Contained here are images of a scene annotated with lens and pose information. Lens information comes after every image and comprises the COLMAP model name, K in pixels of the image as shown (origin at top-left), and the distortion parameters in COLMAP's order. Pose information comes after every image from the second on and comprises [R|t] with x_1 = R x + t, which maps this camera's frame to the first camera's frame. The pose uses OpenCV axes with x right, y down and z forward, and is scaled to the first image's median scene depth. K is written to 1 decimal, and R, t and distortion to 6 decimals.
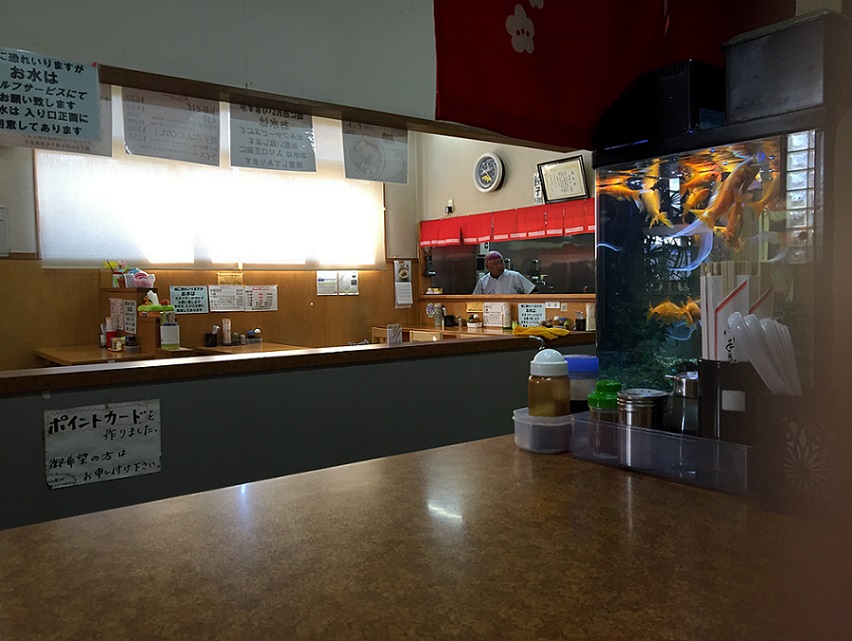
lens RADIAL K [[736.8, 0, 419.6], [0, 736.8, 315.9], [0, 0, 1]] dist [0.027644, 0.014461]
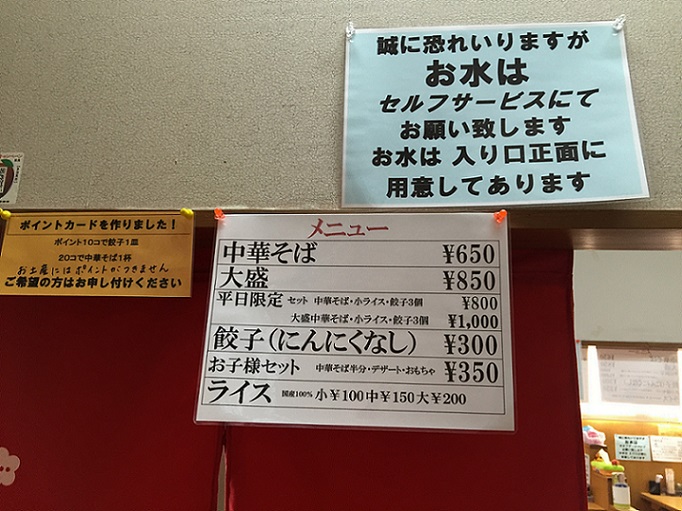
lens RADIAL K [[589.8, 0, 336.1], [0, 589.8, 254.8], [0, 0, 1]] dist [0.027644, 0.014461]
pose [[0.745980, -0.135067, -0.652128, -0.369015], [-0.075996, 0.955556, -0.284845, -0.123287], [0.661618, 0.262048, 0.702561, 0.734998]]
